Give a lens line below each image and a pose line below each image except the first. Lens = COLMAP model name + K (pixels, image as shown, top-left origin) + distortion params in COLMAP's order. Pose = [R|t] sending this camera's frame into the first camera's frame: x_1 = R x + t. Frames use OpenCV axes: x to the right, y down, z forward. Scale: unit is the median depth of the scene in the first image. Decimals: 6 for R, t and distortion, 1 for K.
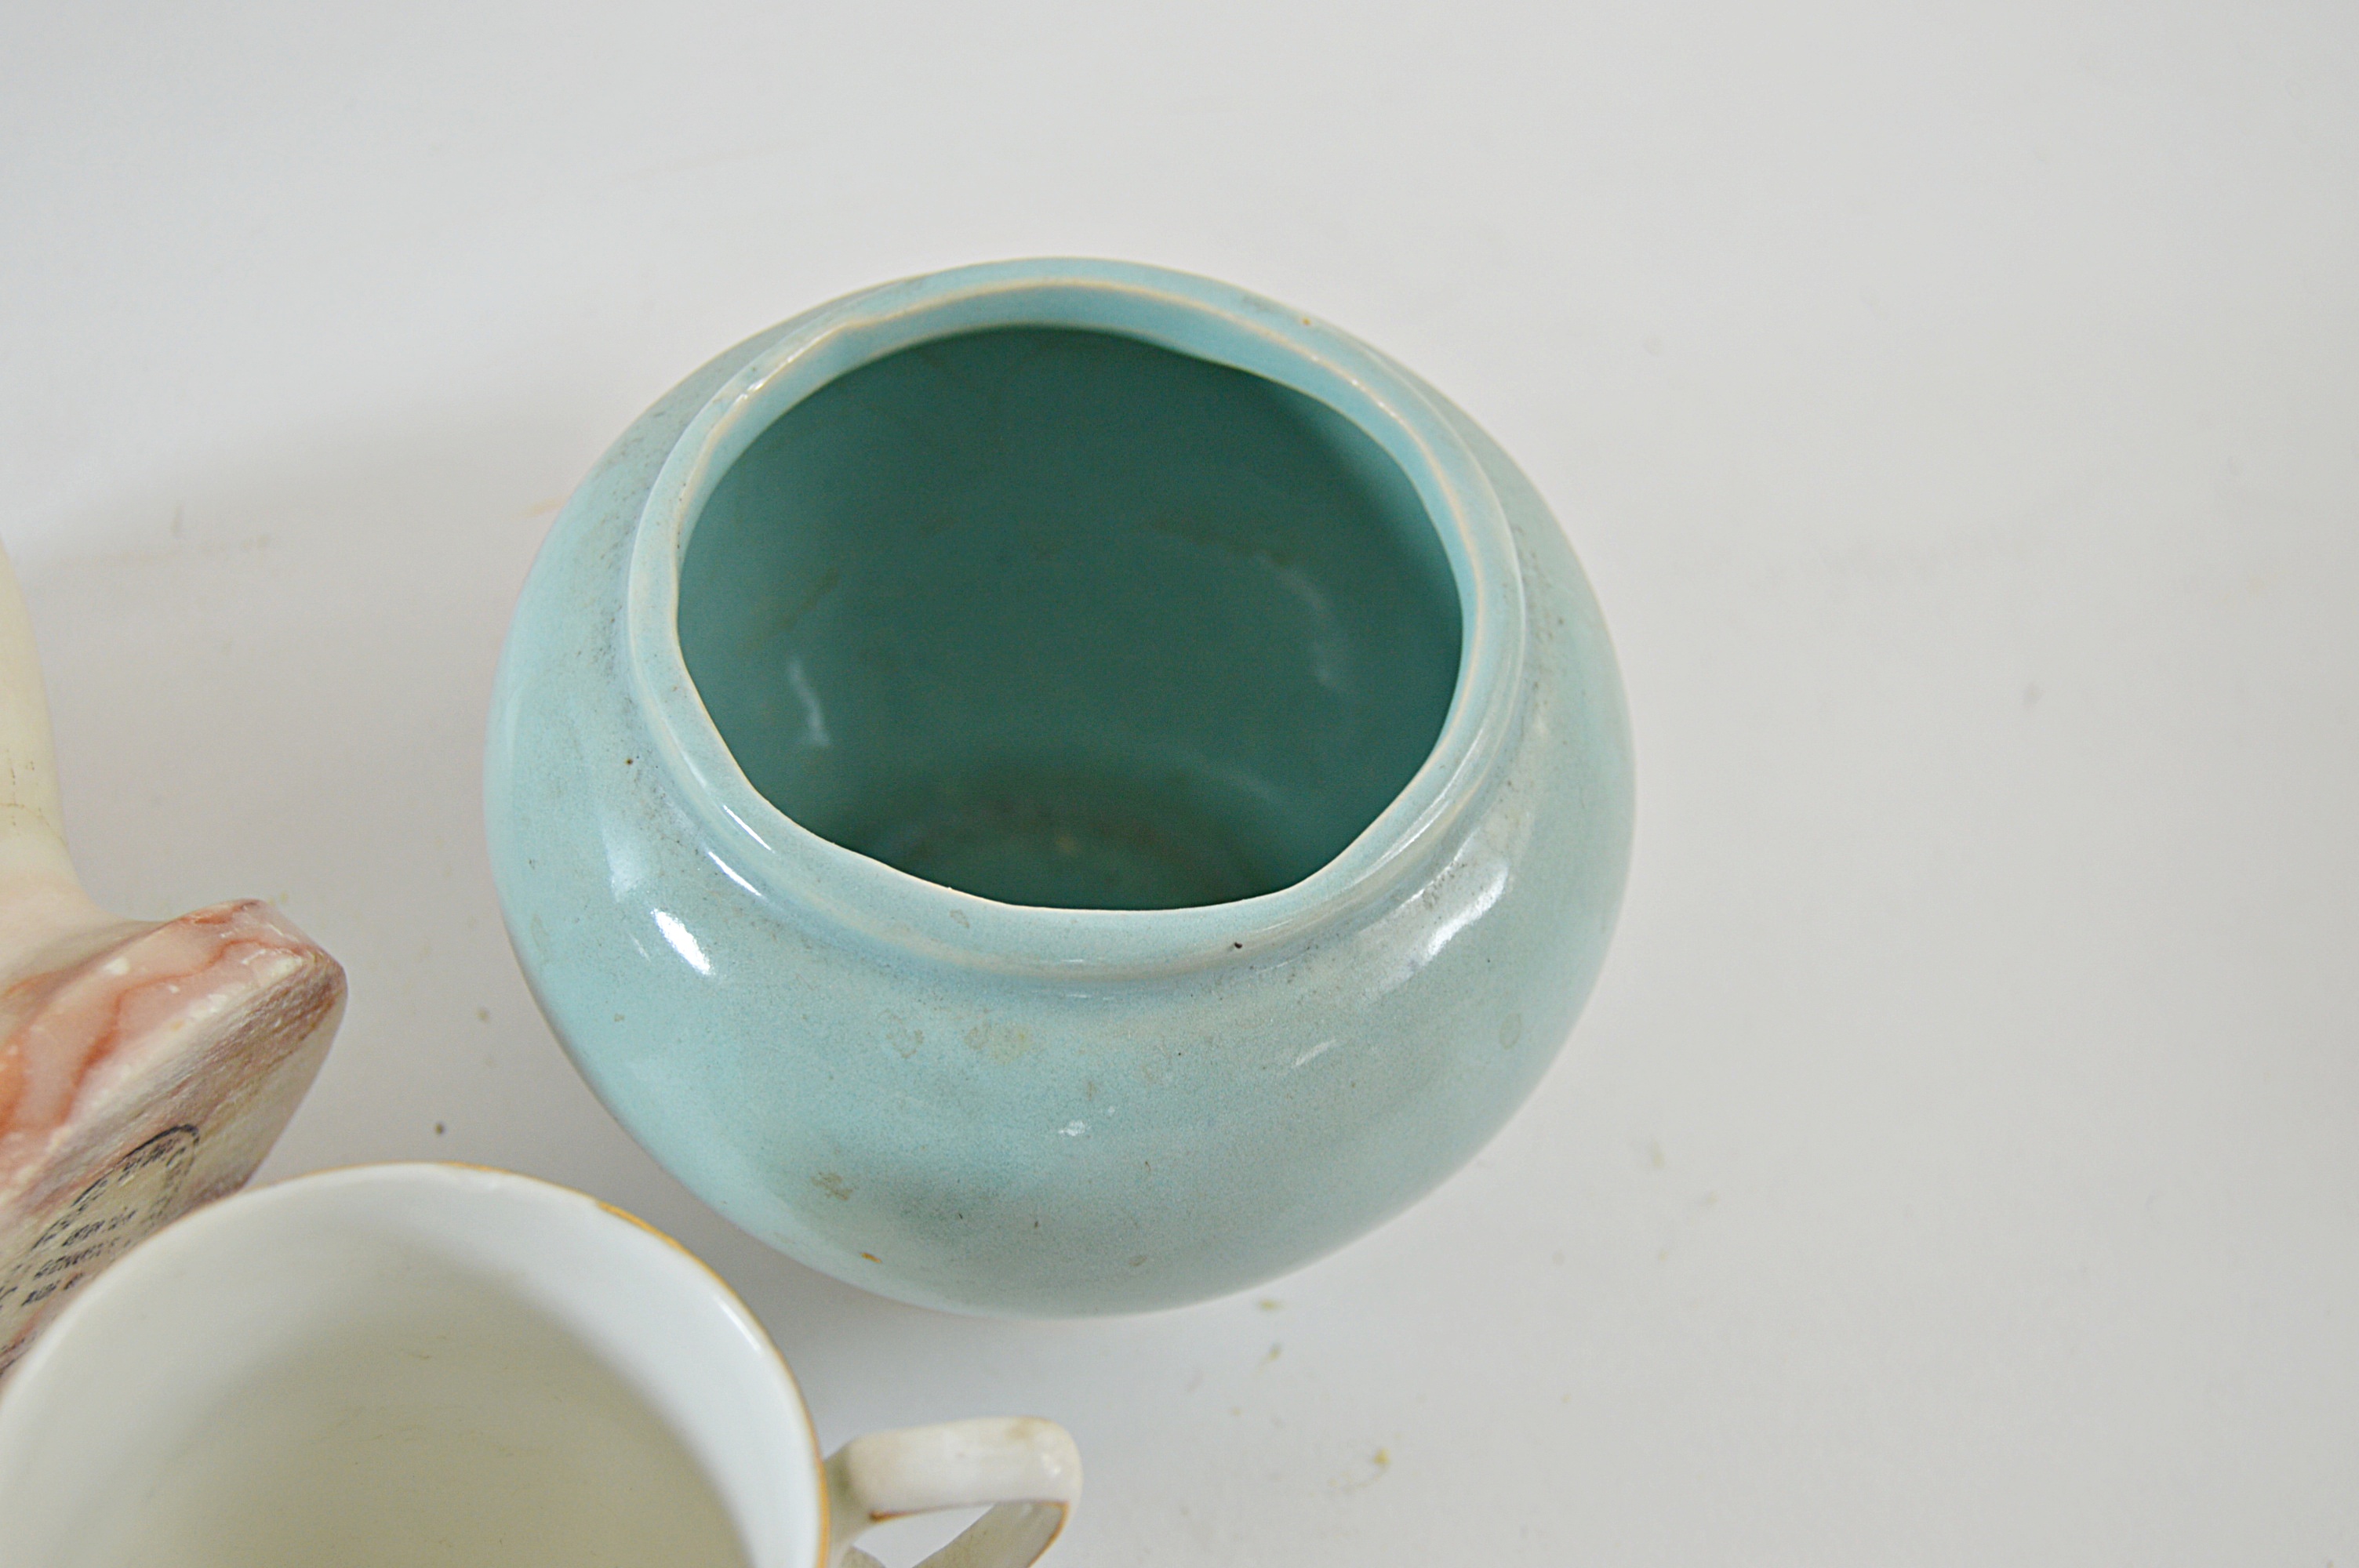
lens RADIAL K [[3638.1, 0, 1179.5], [0, 3638.1, 784.0], [0, 0, 1]] dist [-0.017119, -0.122479]
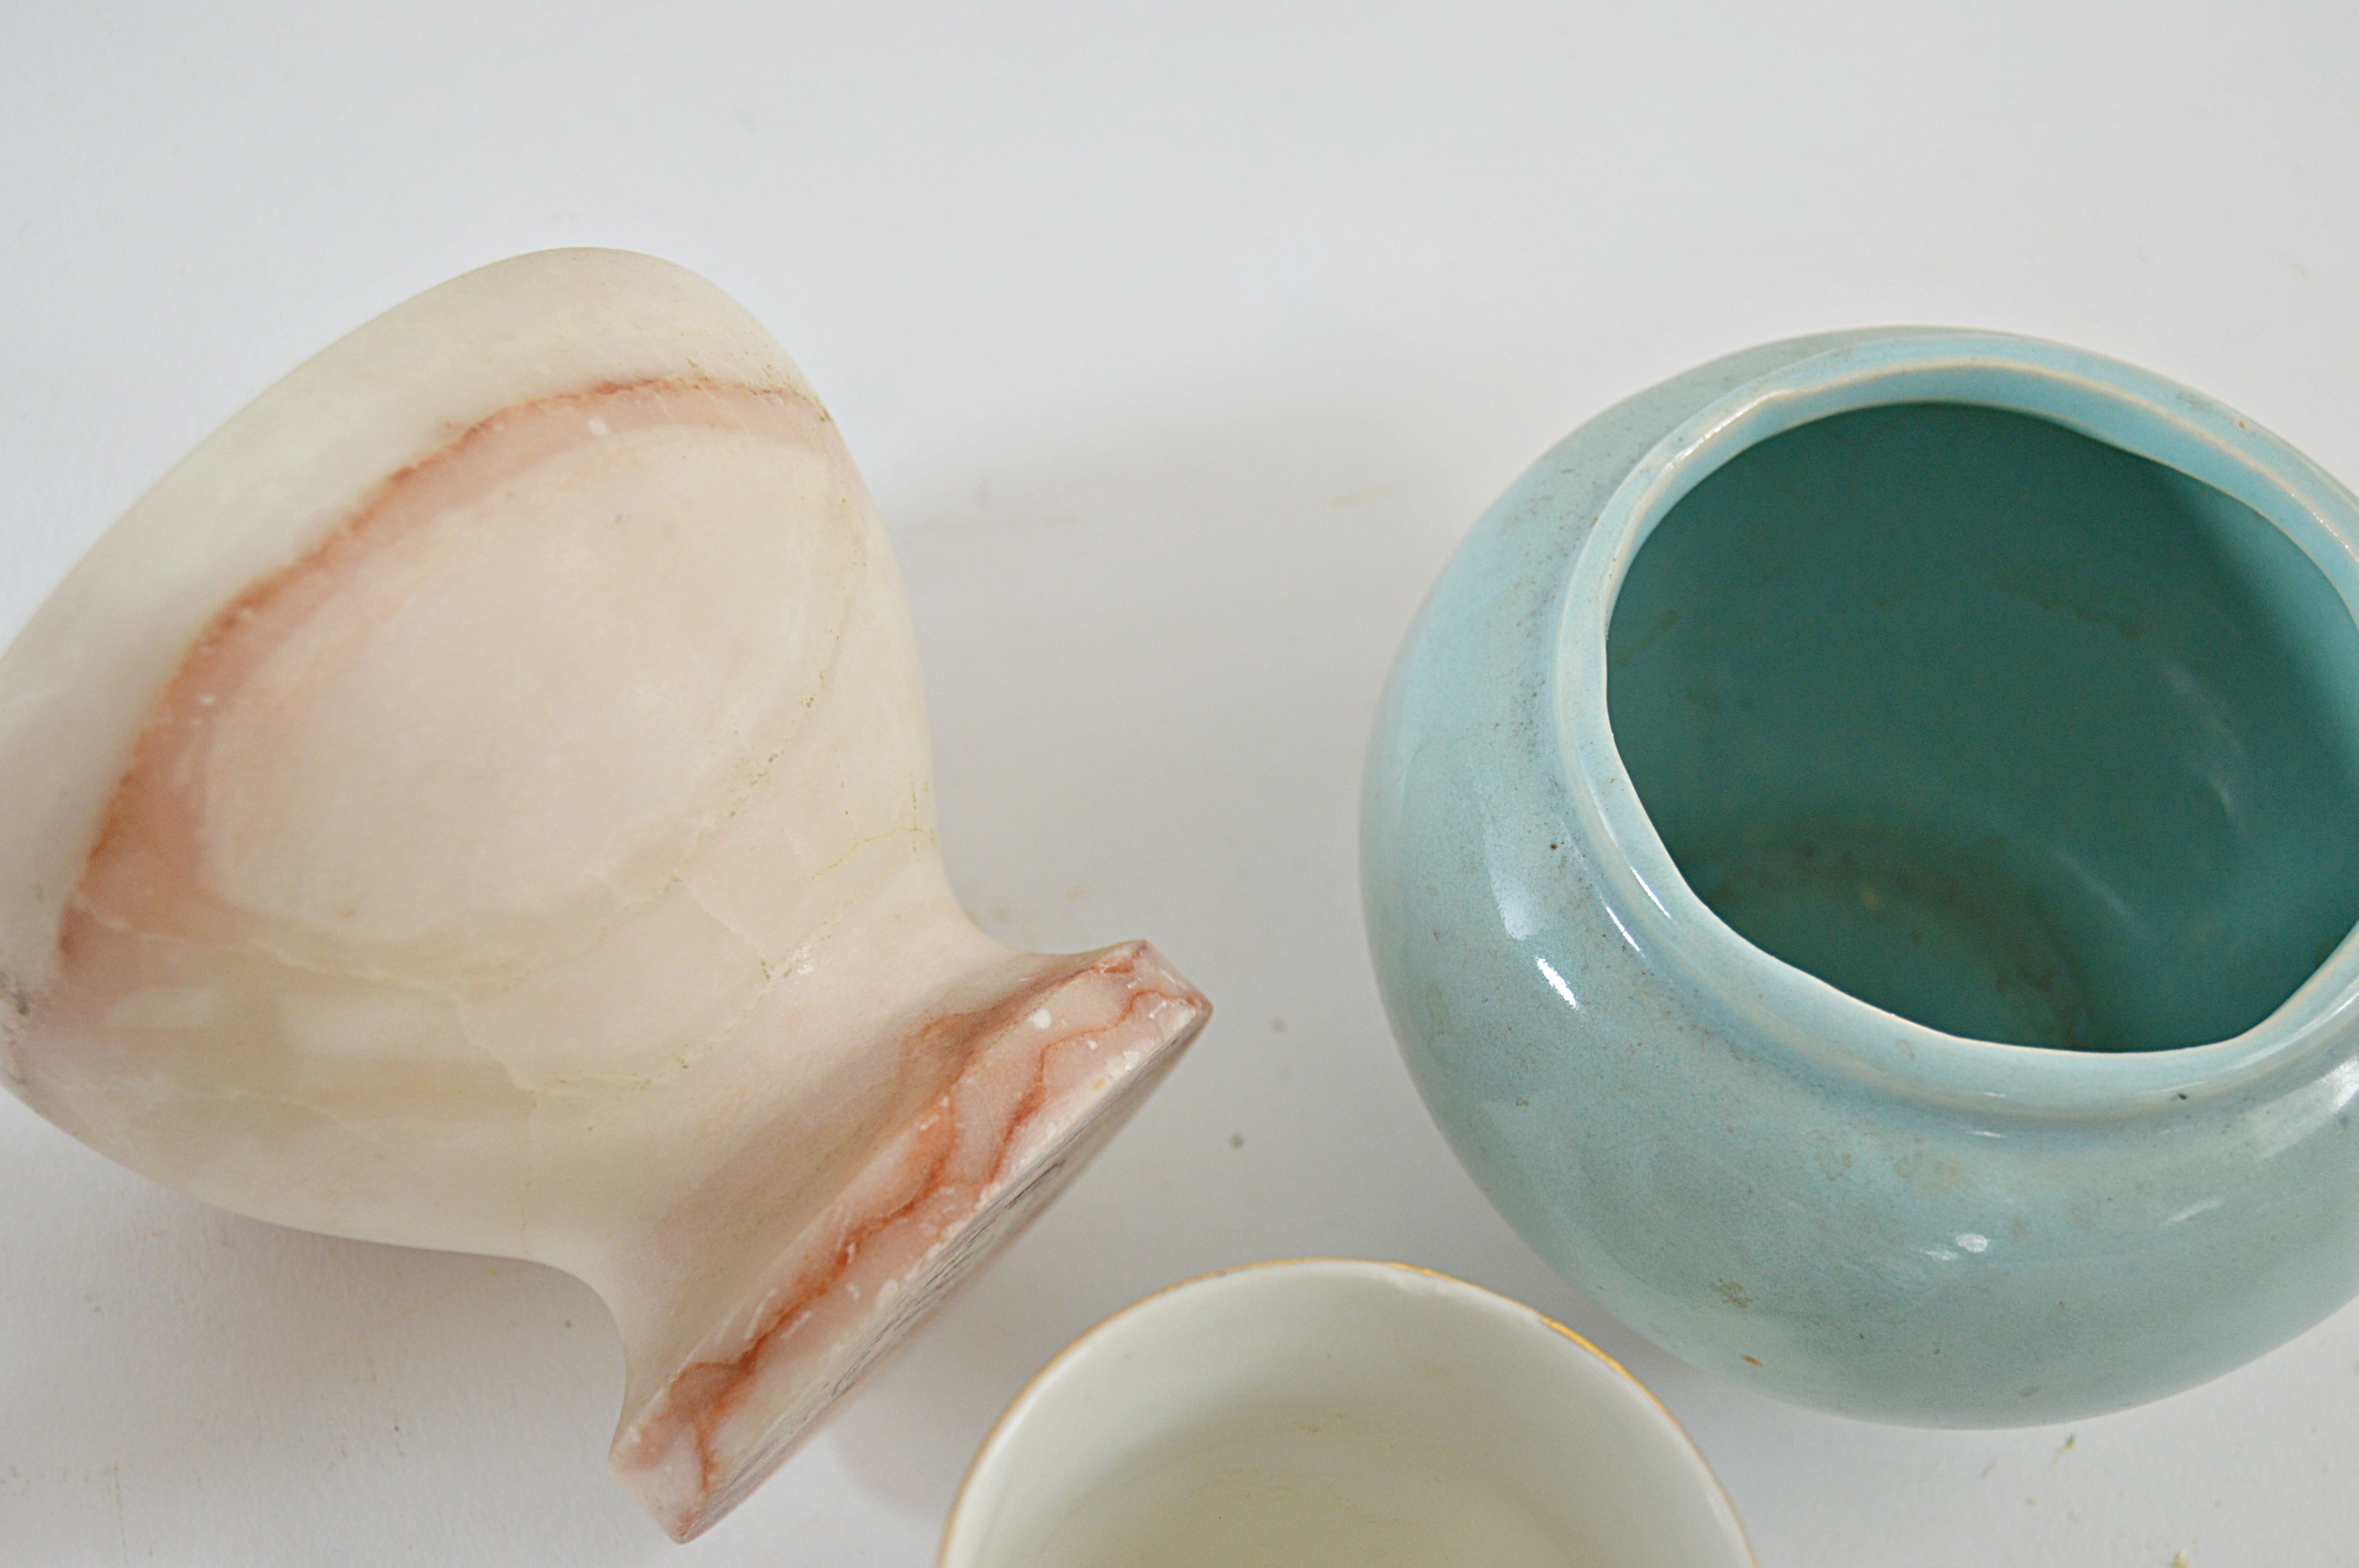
lens RADIAL K [[3638.1, 0, 1179.5], [0, 3638.1, 784.0], [0, 0, 1]] dist [-0.017119, -0.122479]
pose [[0.993746, 0.080178, -0.077717, -0.178800], [-0.074941, 0.994860, 0.068104, -0.083556], [0.082778, -0.061854, 0.994647, 0.011587]]
